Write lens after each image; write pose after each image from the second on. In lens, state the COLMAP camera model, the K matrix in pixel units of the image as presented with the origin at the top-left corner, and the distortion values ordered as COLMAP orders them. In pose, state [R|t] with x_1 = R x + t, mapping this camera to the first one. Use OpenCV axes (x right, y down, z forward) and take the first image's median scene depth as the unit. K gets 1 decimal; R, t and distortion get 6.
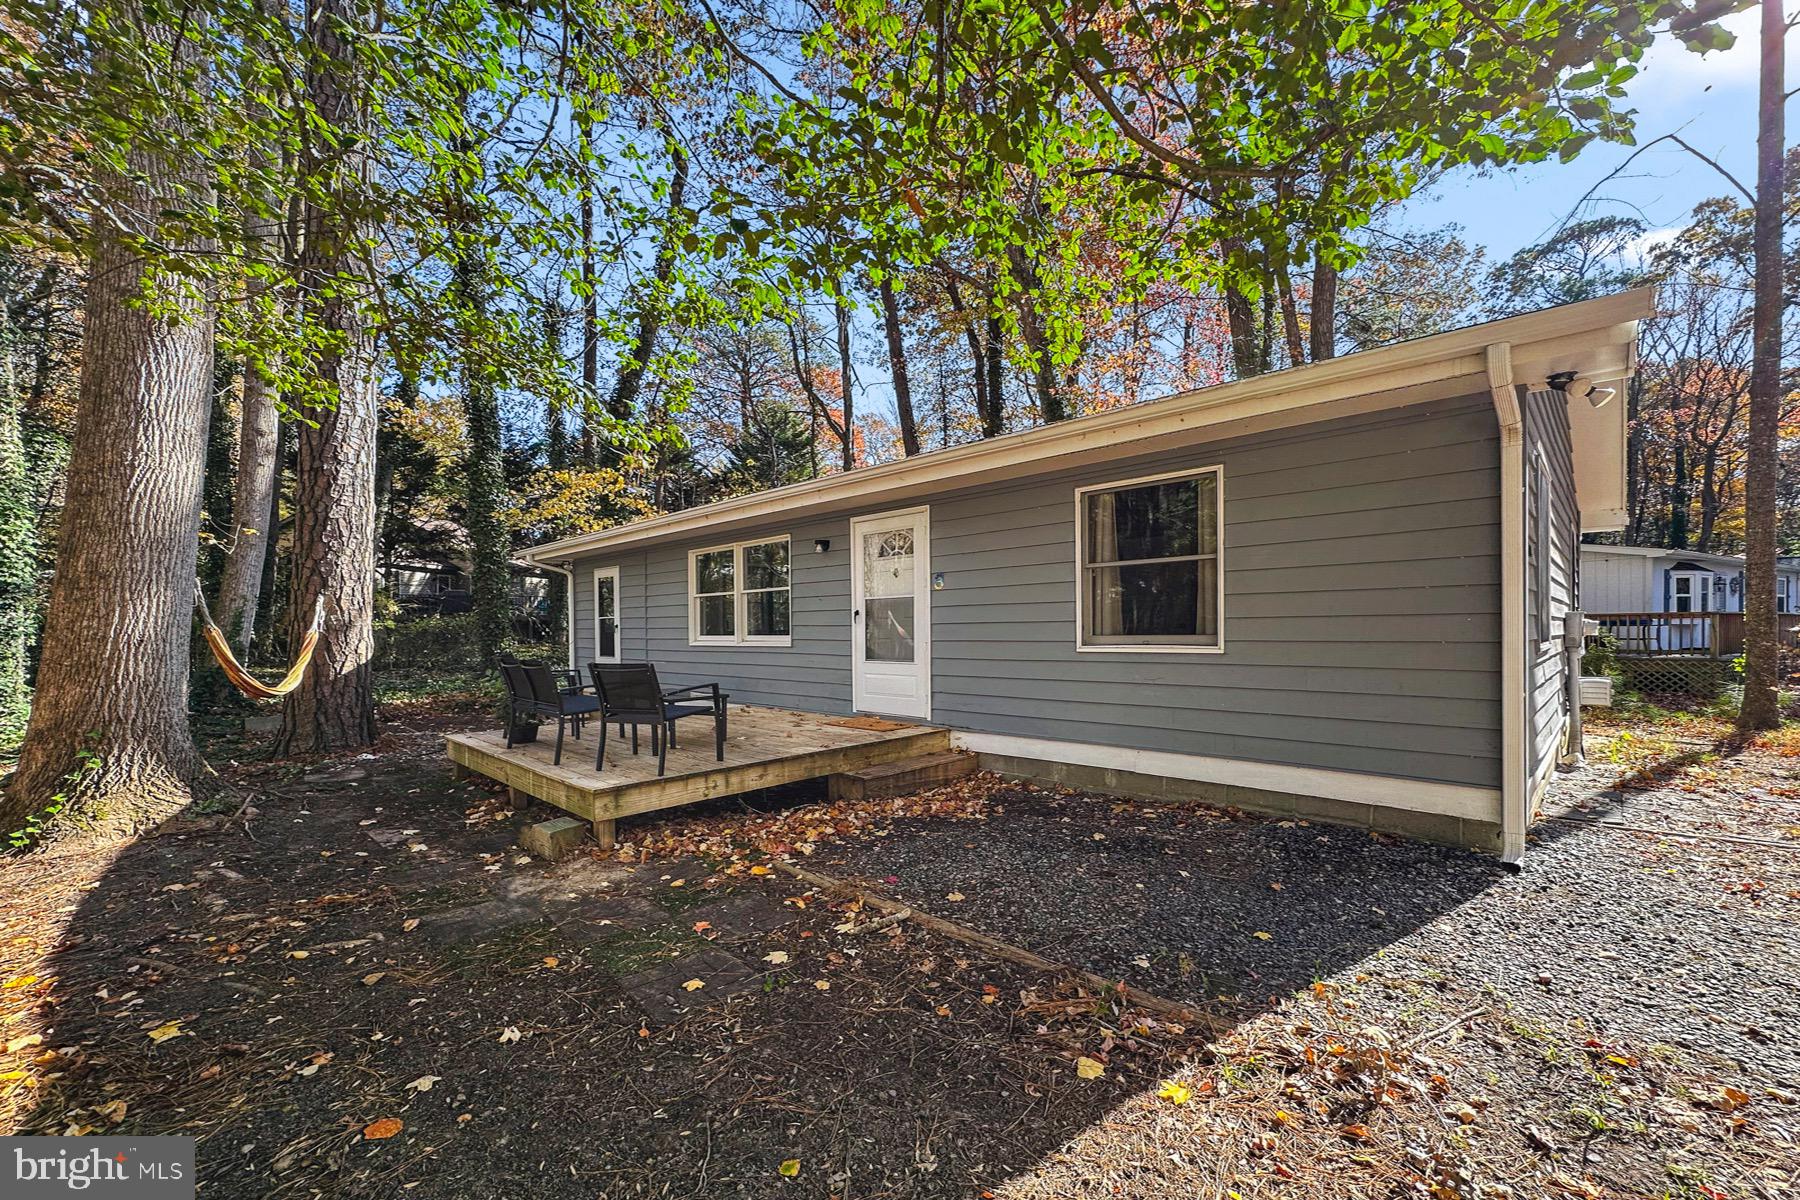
lens RADIAL K [[736.9, 0, 902.6], [0, 736.9, 628.7], [0, 0, 1]] dist [-0.000306, 0.000185]
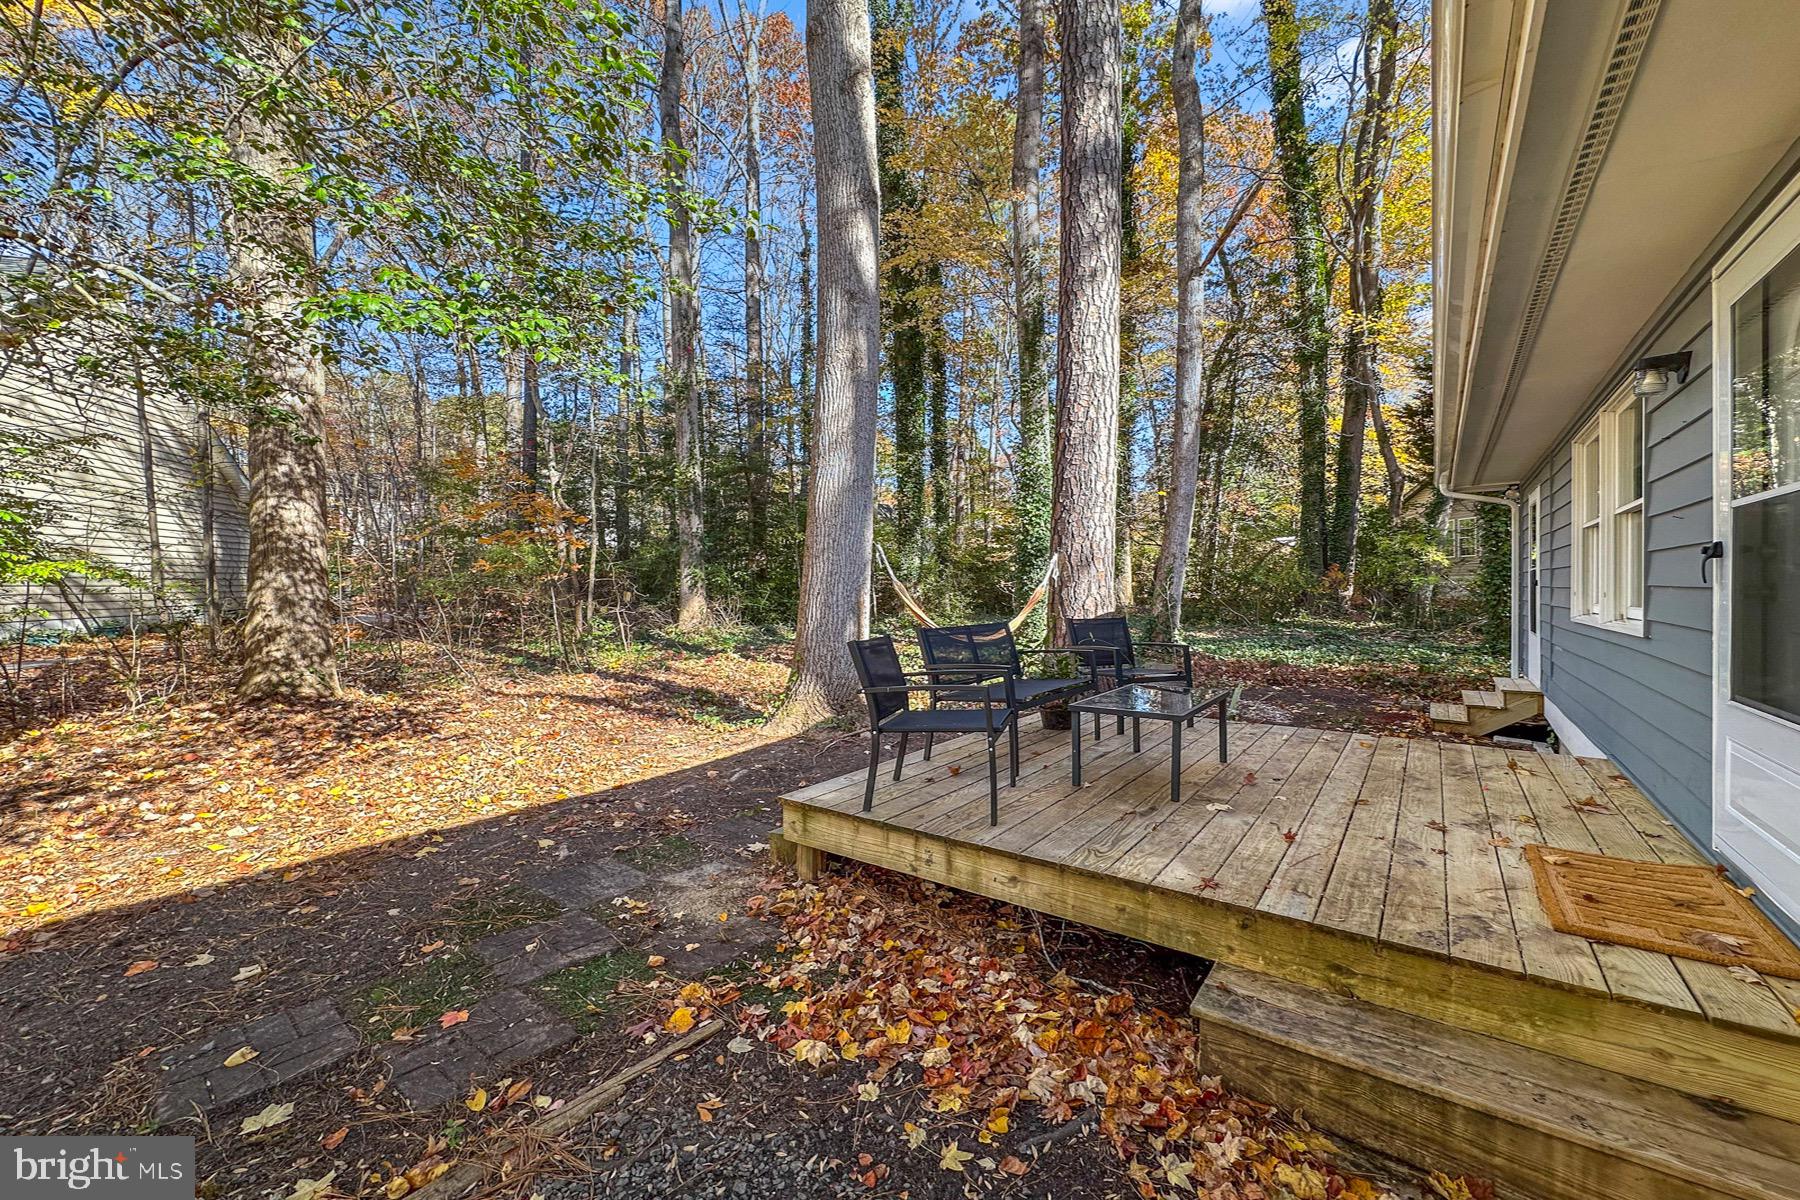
lens RADIAL K [[733.6, 0, 892.9], [0, 733.6, 579.6], [0, 0, 1]] dist [-0.001784, 0.000272]
pose [[0.132626, 0.002255, -0.991164, 0.336127], [-0.004135, 0.999990, 0.001722, -0.011461], [0.991157, 0.003870, 0.132634, 0.936062]]
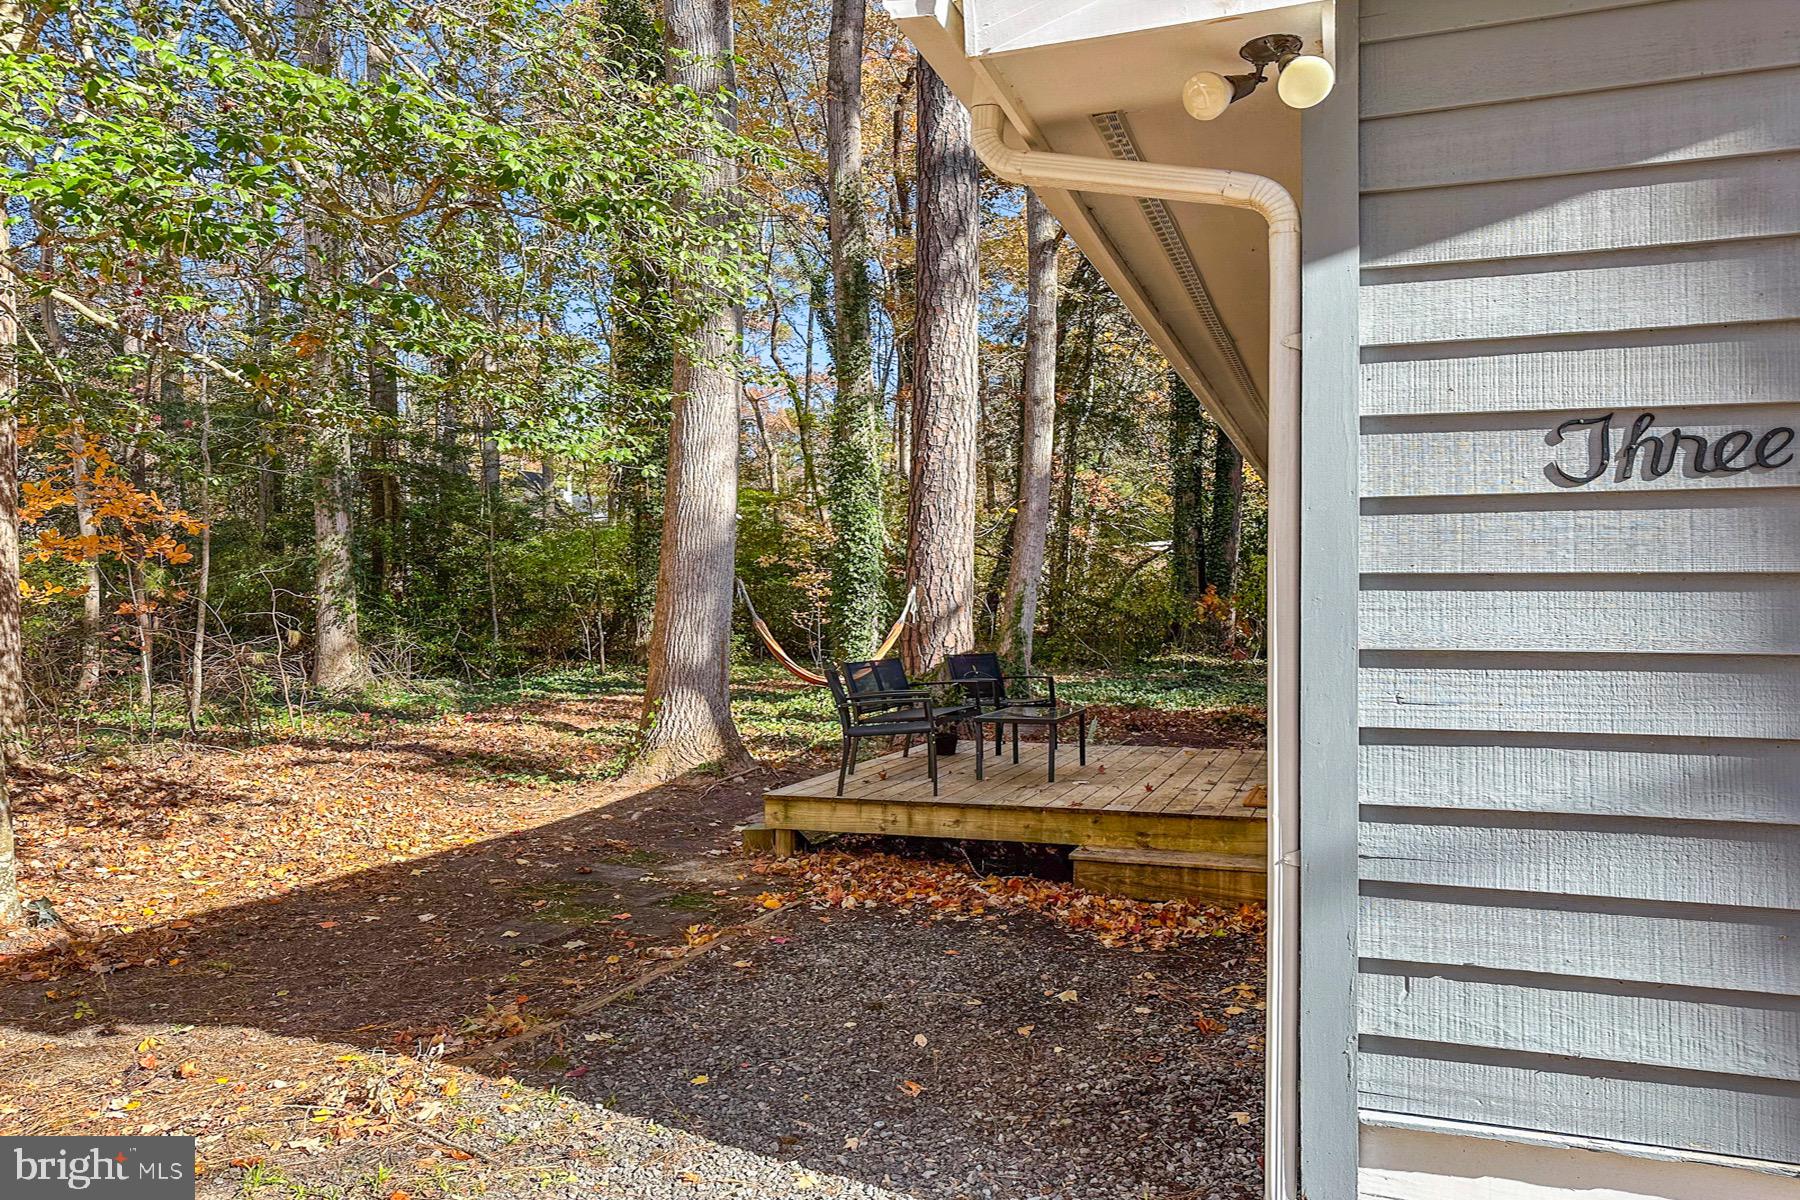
lens RADIAL K [[1277.2, 0, 900.0], [0, 1277.2, 600.0], [0, 0, 1]] dist [0.017112, 0.000747]
pose [[0.407260, 0.000659, -0.913312, 1.130240], [-0.002007, 0.999998, -0.000174, -0.039482], [0.913310, 0.001903, 0.407260, 0.431889]]
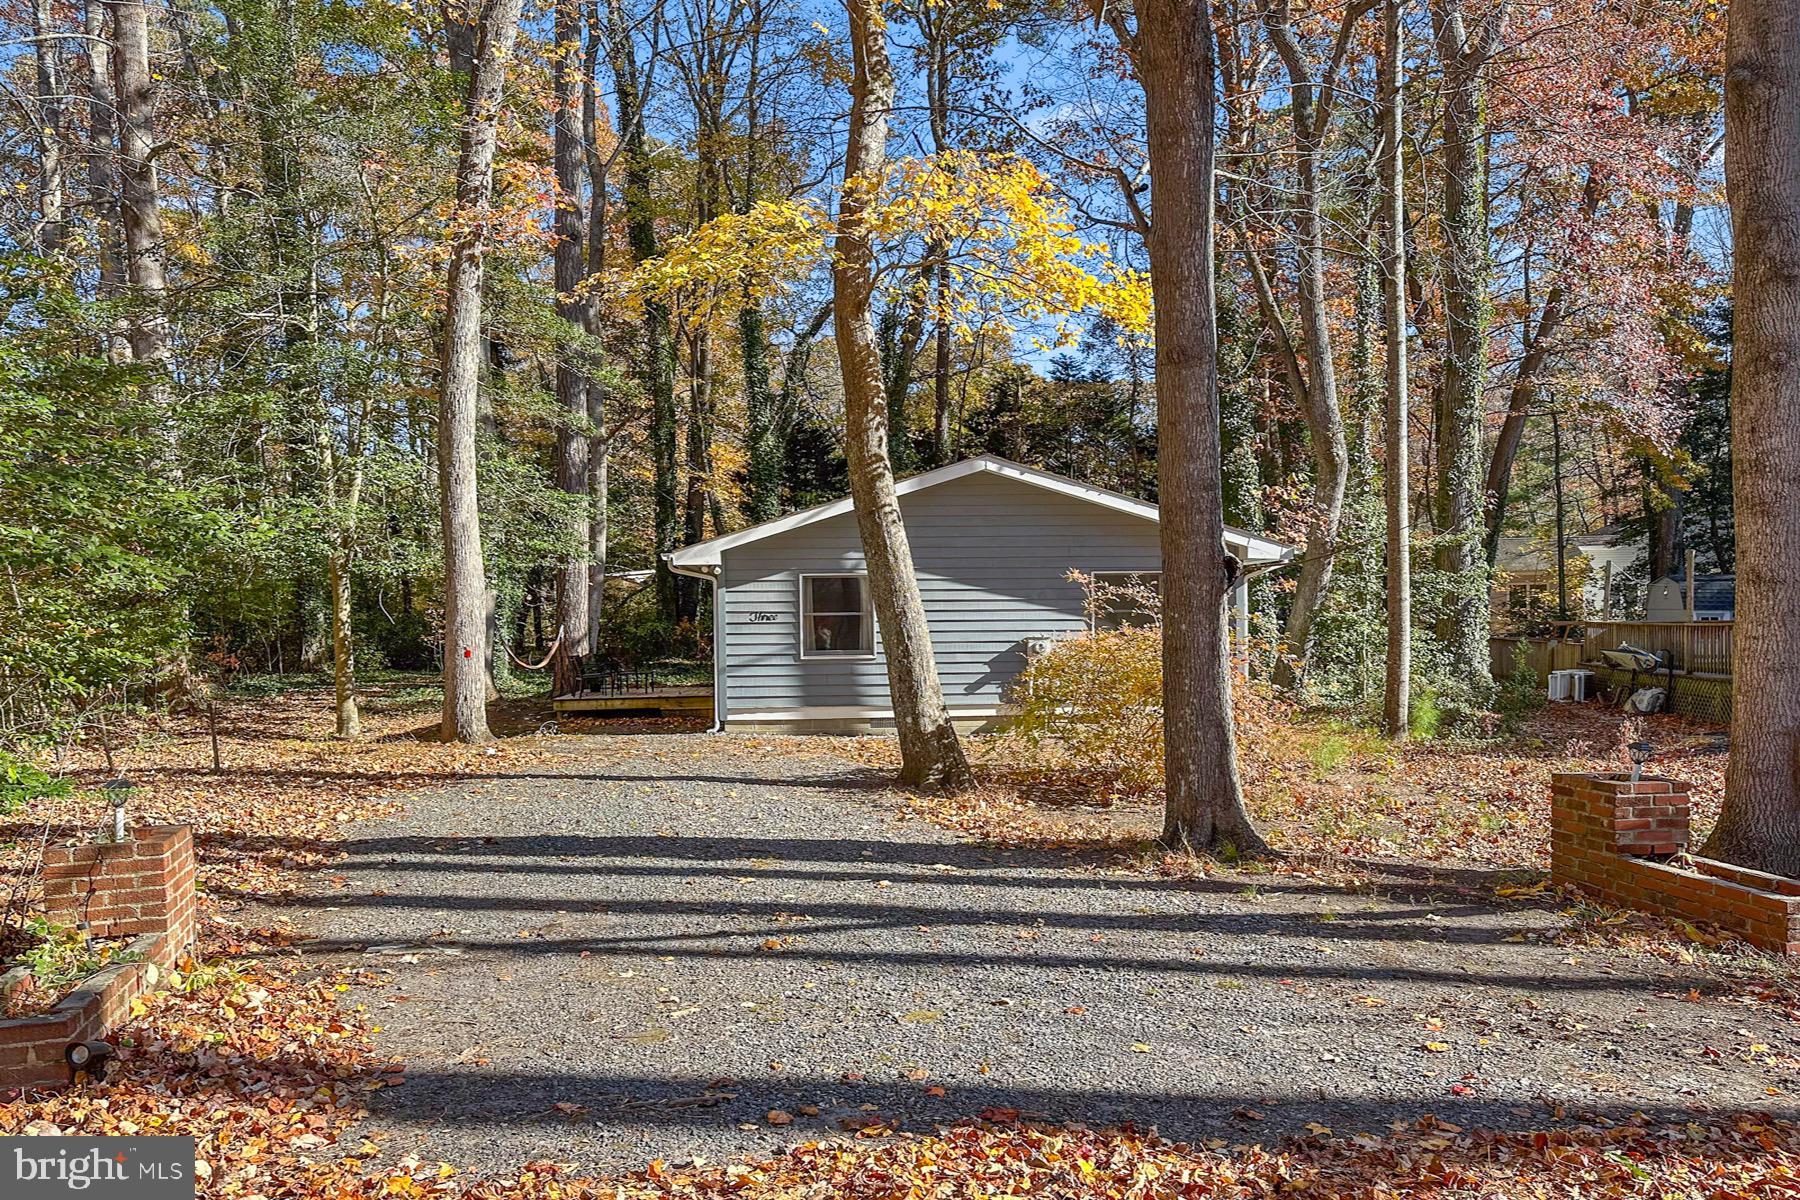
lens RADIAL K [[1277.2, 0, 900.0], [0, 1277.2, 600.0], [0, 0, 1]] dist [0.017112, 0.000747]
pose [[0.743040, -0.012268, -0.669134, 3.735970], [0.005539, 0.999910, -0.012182, -0.101827], [0.669224, 0.005345, 0.743042, -1.725804]]
